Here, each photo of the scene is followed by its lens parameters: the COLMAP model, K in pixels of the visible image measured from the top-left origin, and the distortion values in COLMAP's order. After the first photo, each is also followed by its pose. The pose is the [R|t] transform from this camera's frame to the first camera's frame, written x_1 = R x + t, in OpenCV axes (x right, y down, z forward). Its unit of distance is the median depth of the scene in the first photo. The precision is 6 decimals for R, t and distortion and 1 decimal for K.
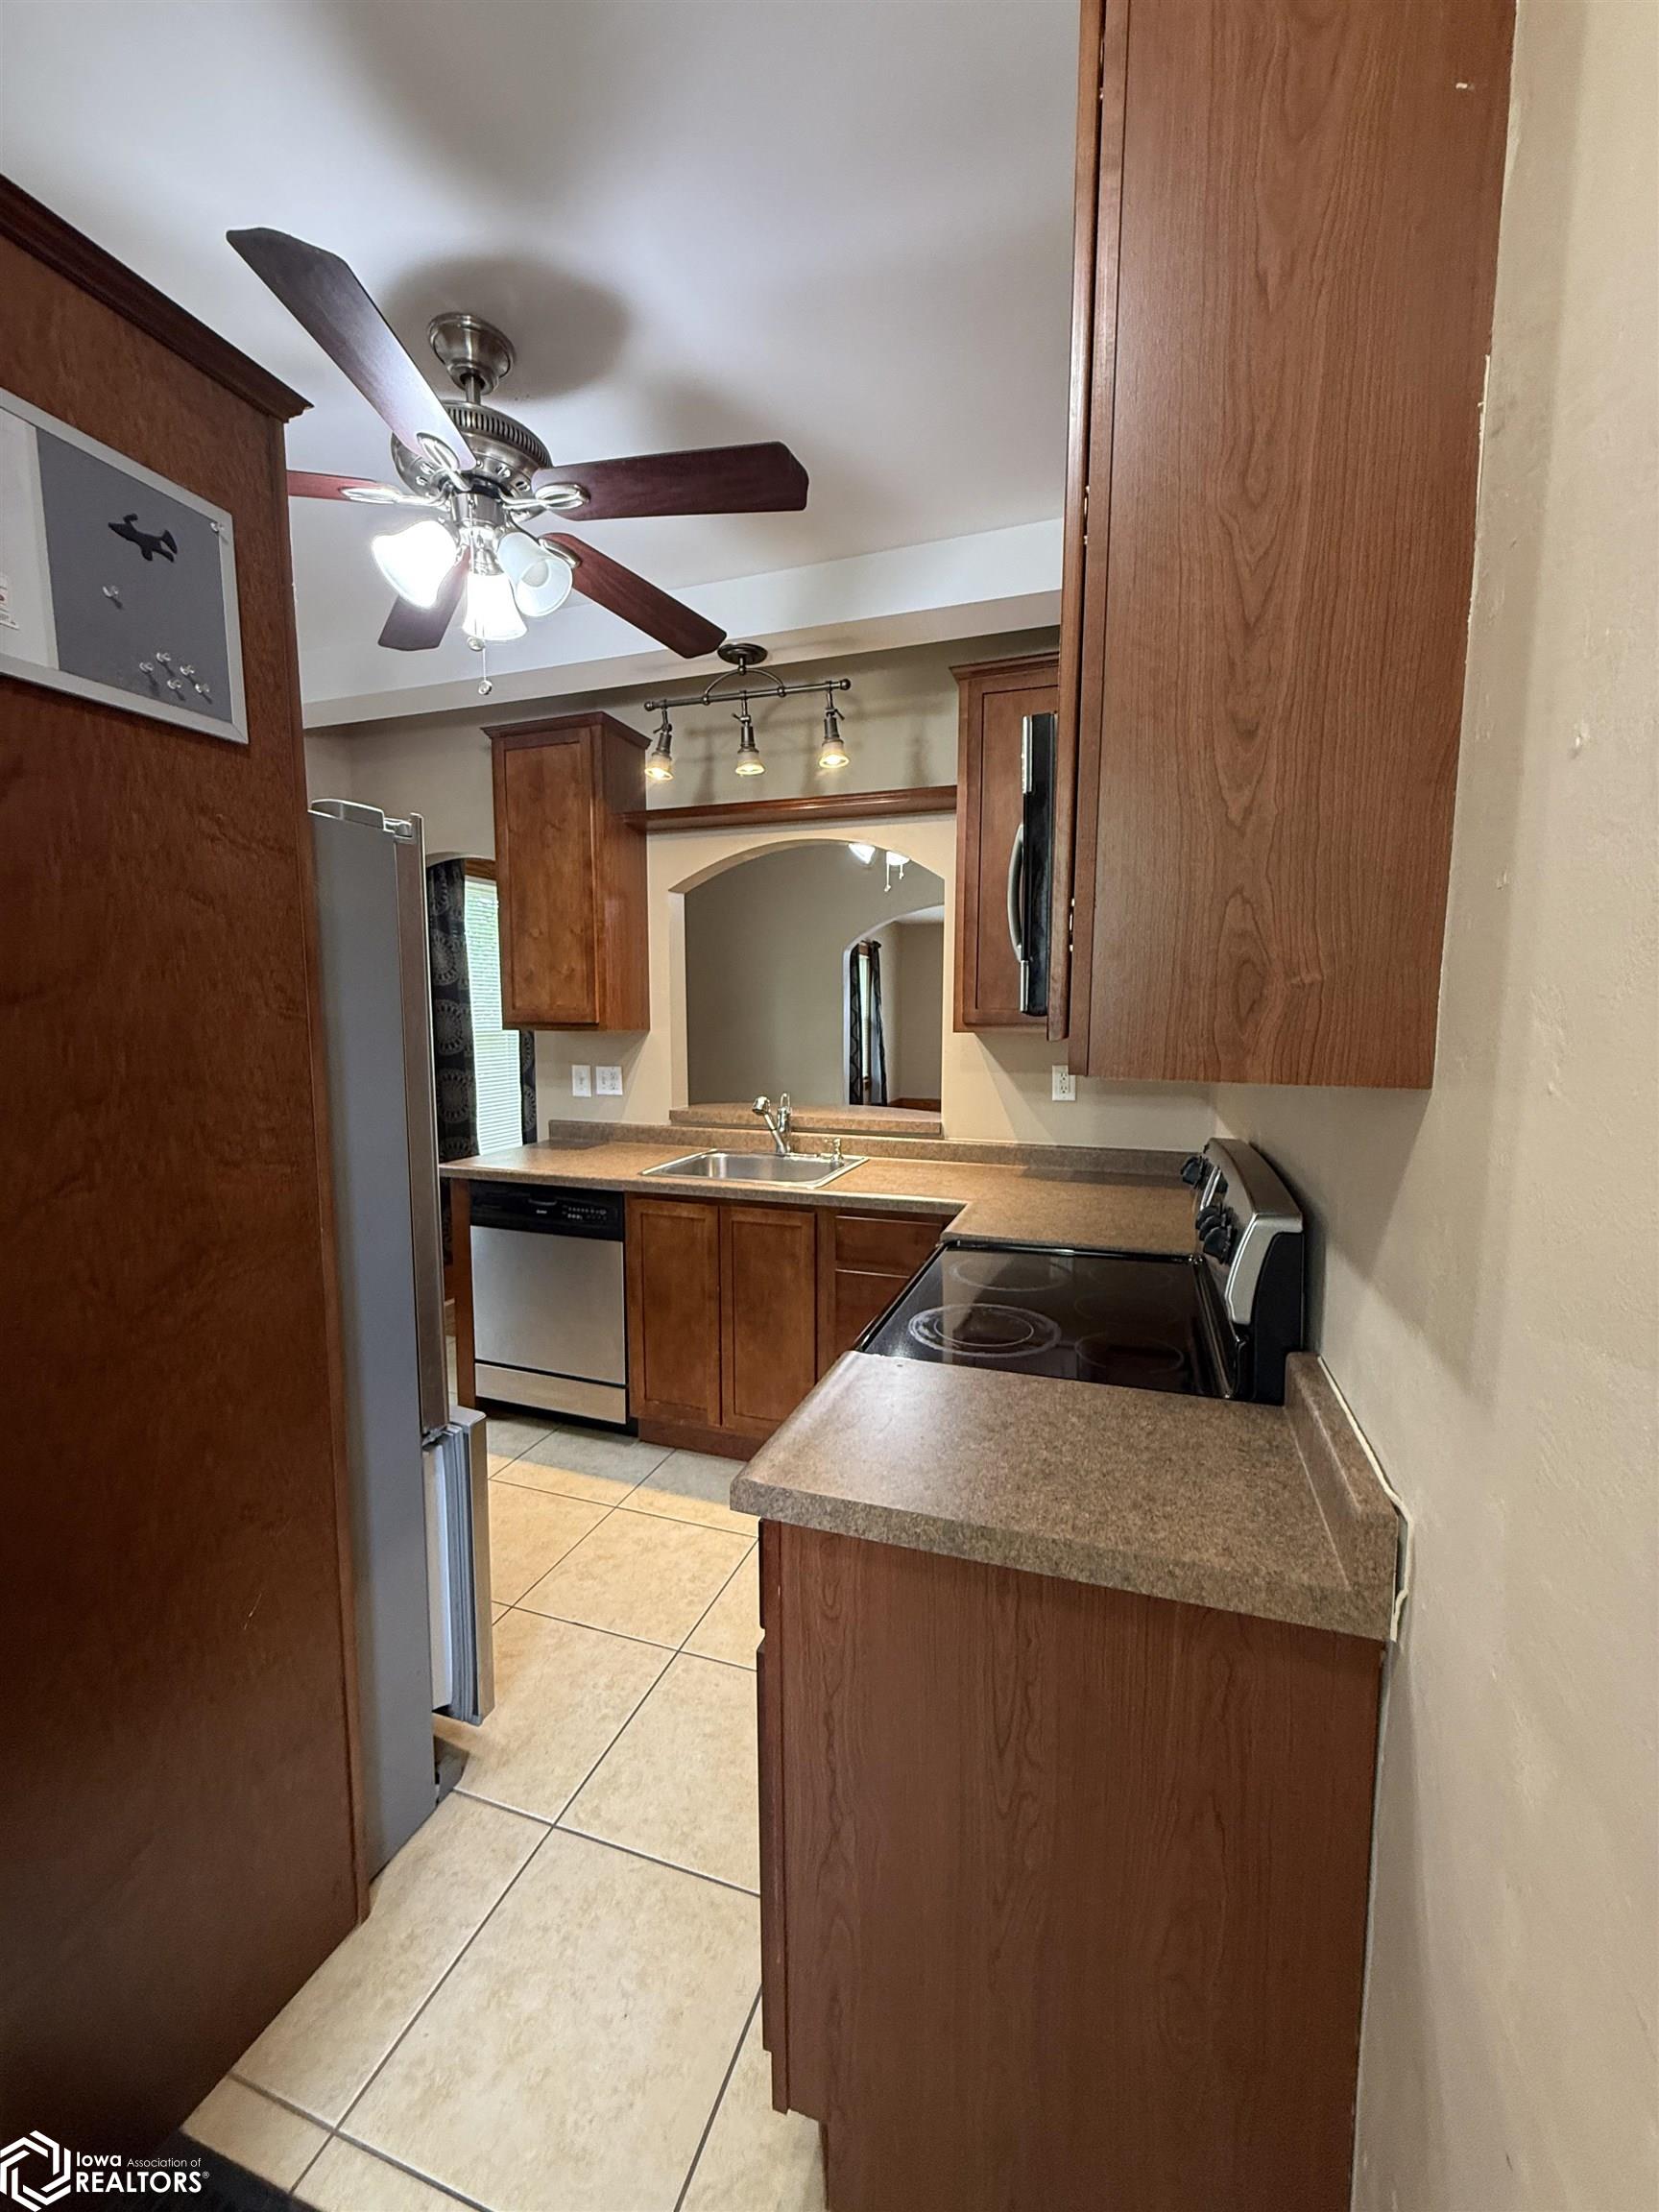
lens RADIAL K [[878.7, 0, 827.1], [0, 878.7, 1098.6], [0, 0, 1]] dist [-0.002743, 0.000464]
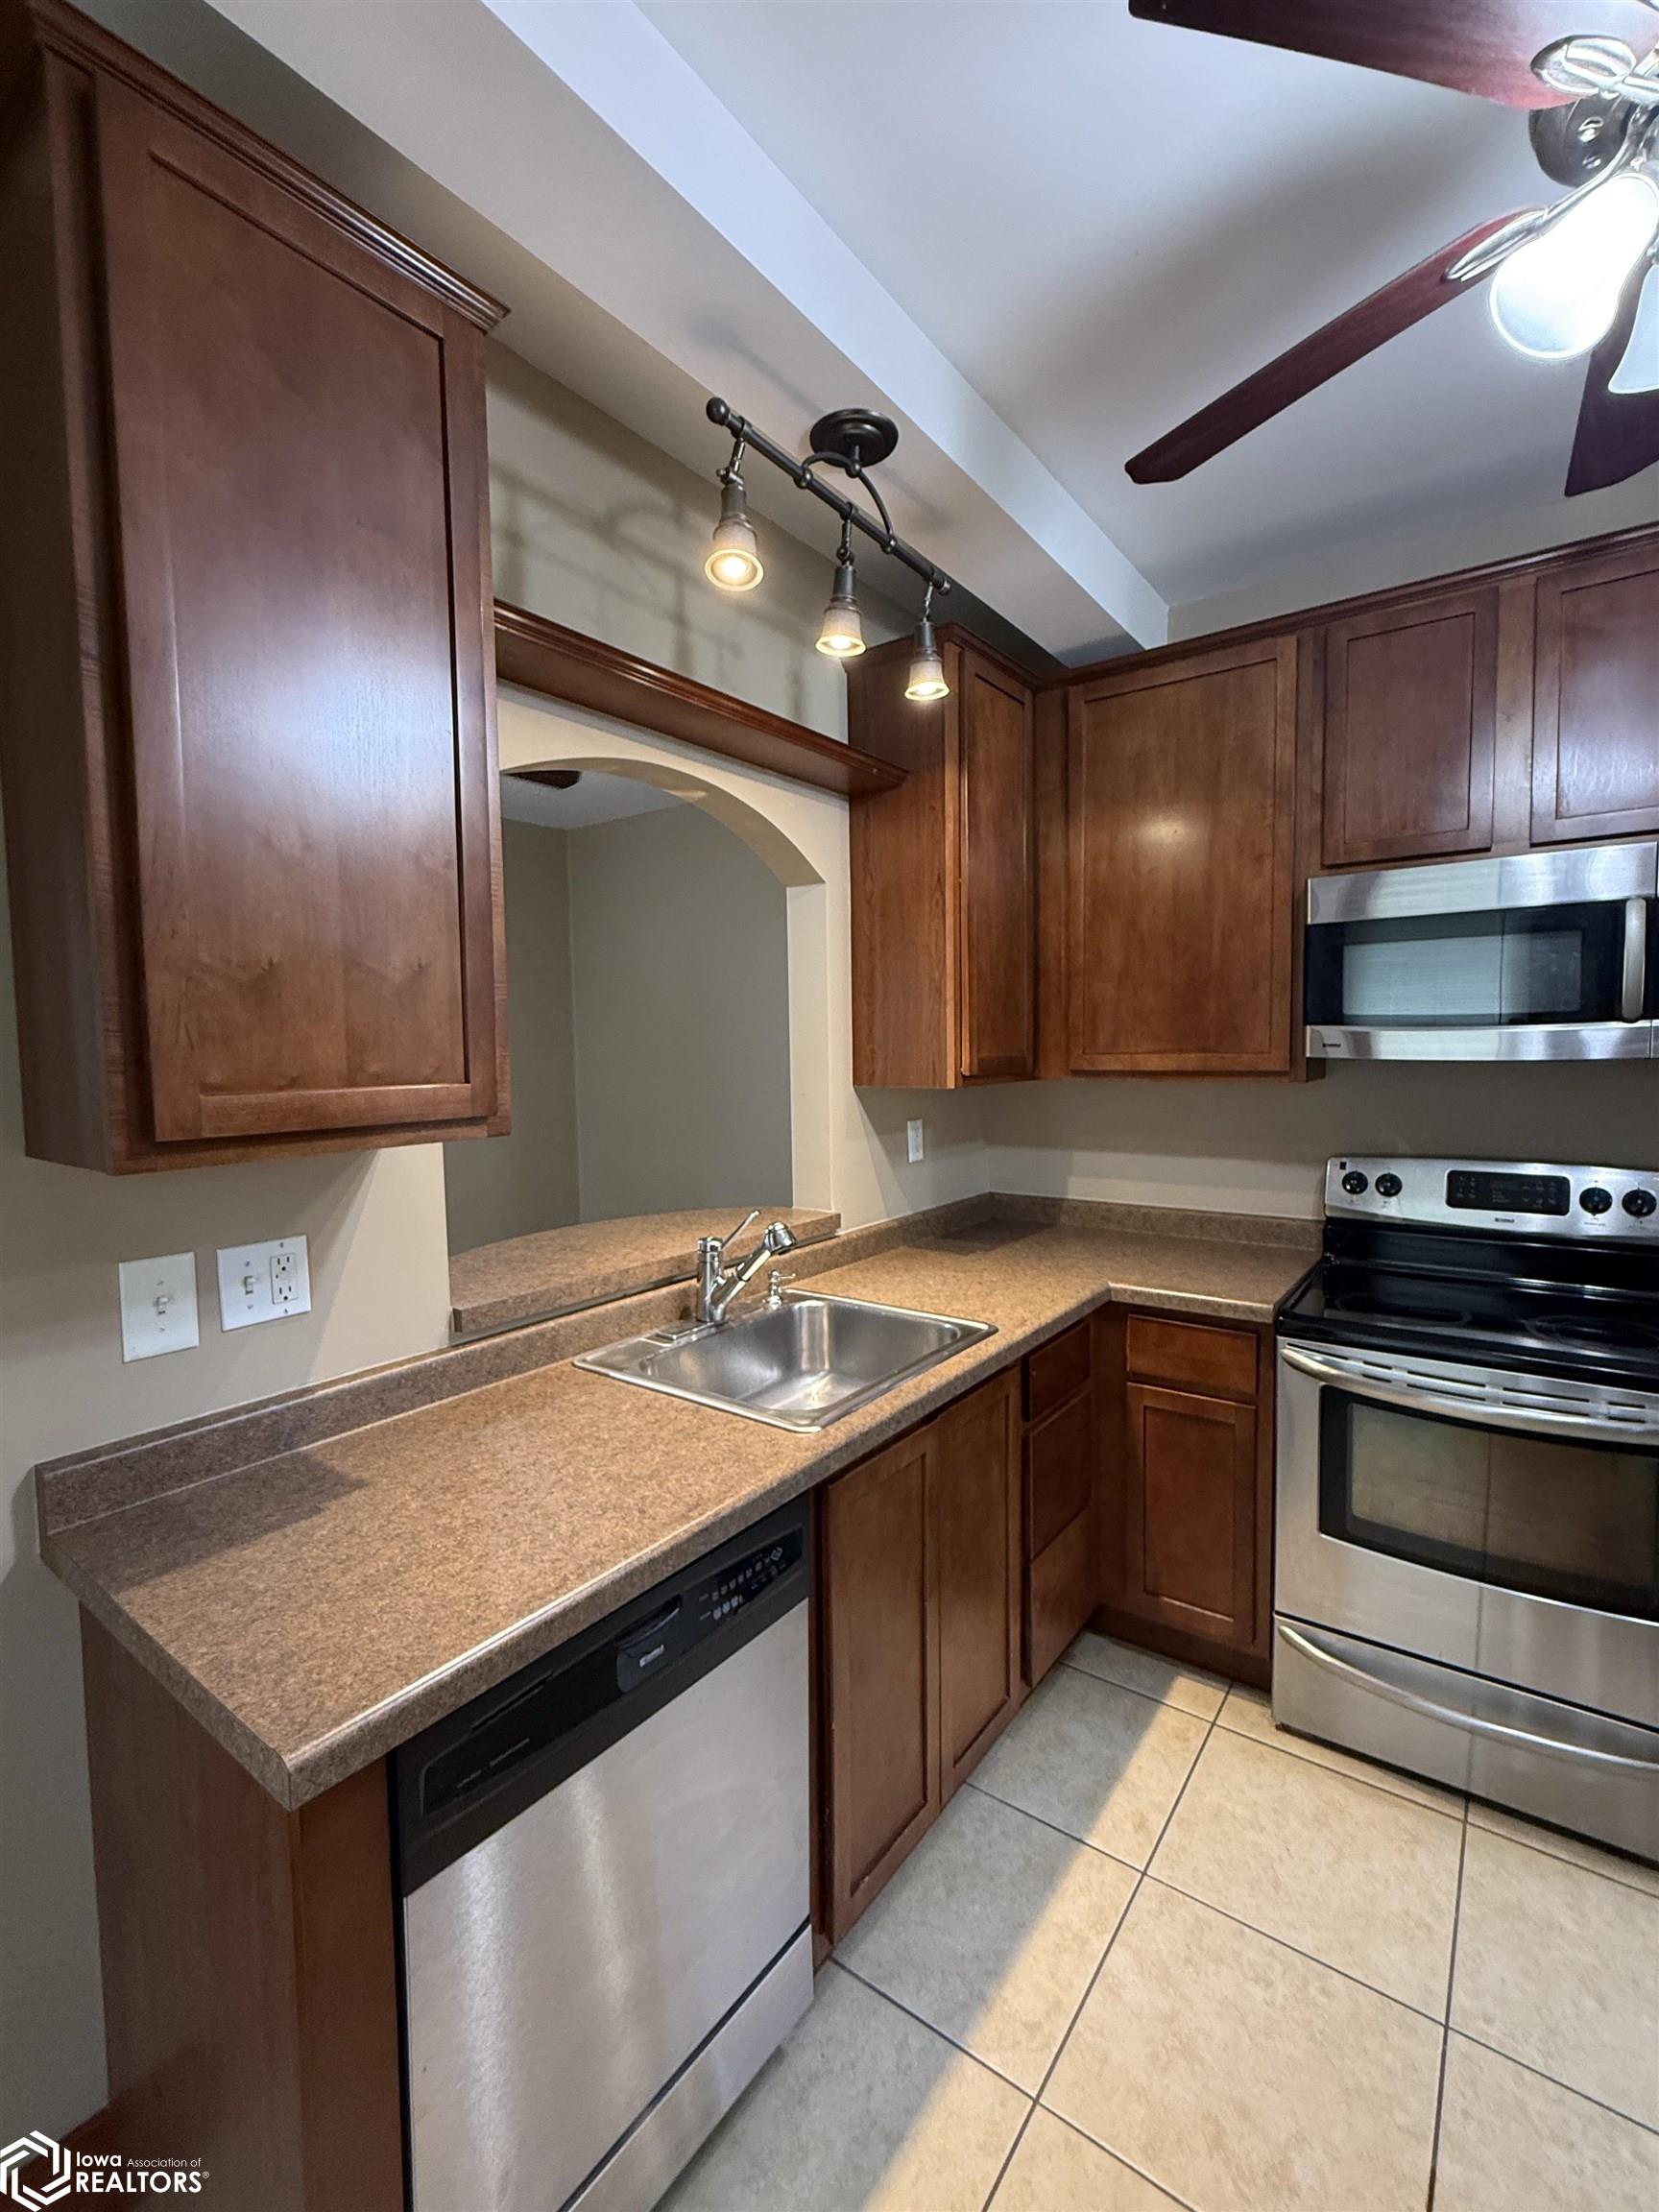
lens RADIAL K [[949.5, 0, 830.8], [0, 949.5, 1104.7], [0, 0, 1]] dist [-0.000147, -0.000476]
pose [[0.303632, -0.067883, 0.950368, -0.616754], [0.111190, 0.993168, 0.035416, -0.091118], [-0.946279, 0.094918, 0.309105, 0.752461]]
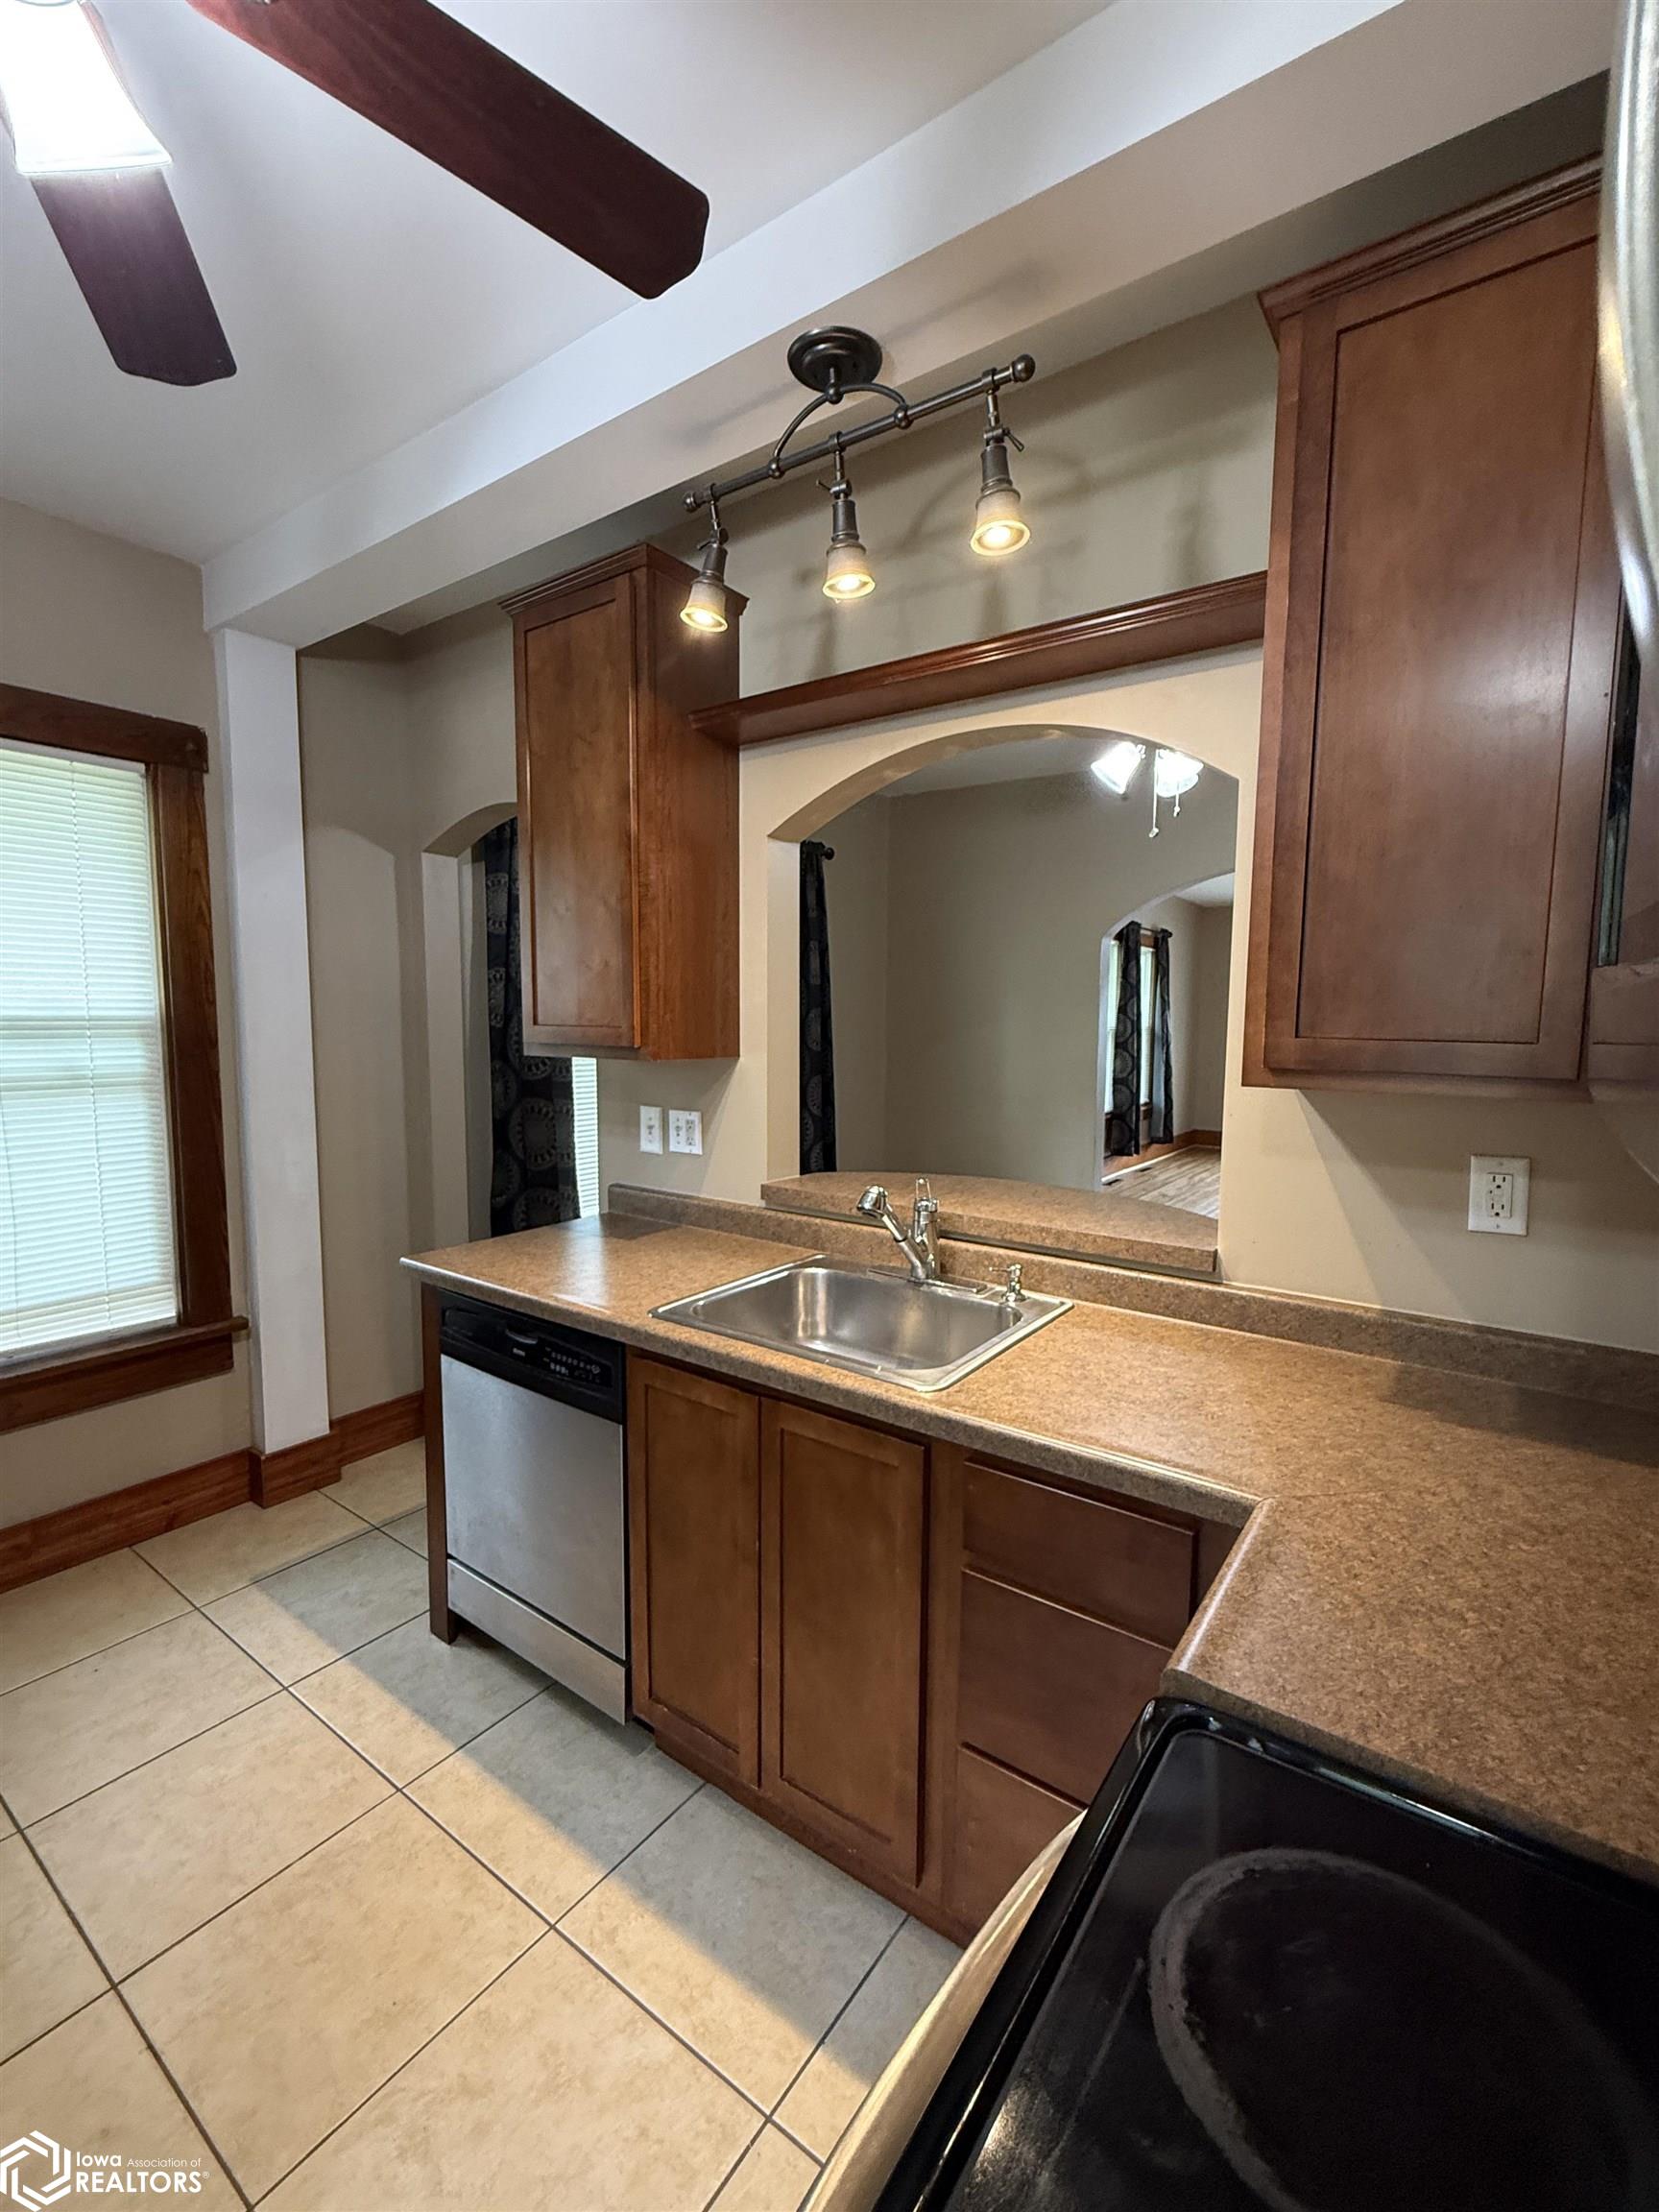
lens RADIAL K [[949.5, 0, 827.7], [0, 949.5, 1104.9], [0, 0, 1]] dist [-0.000147, -0.000476]
pose [[0.956685, 0.033482, -0.289195, 0.069387], [-0.034732, 0.999396, 0.000809, -0.051522], [0.289047, 0.009270, 0.957270, 0.395892]]
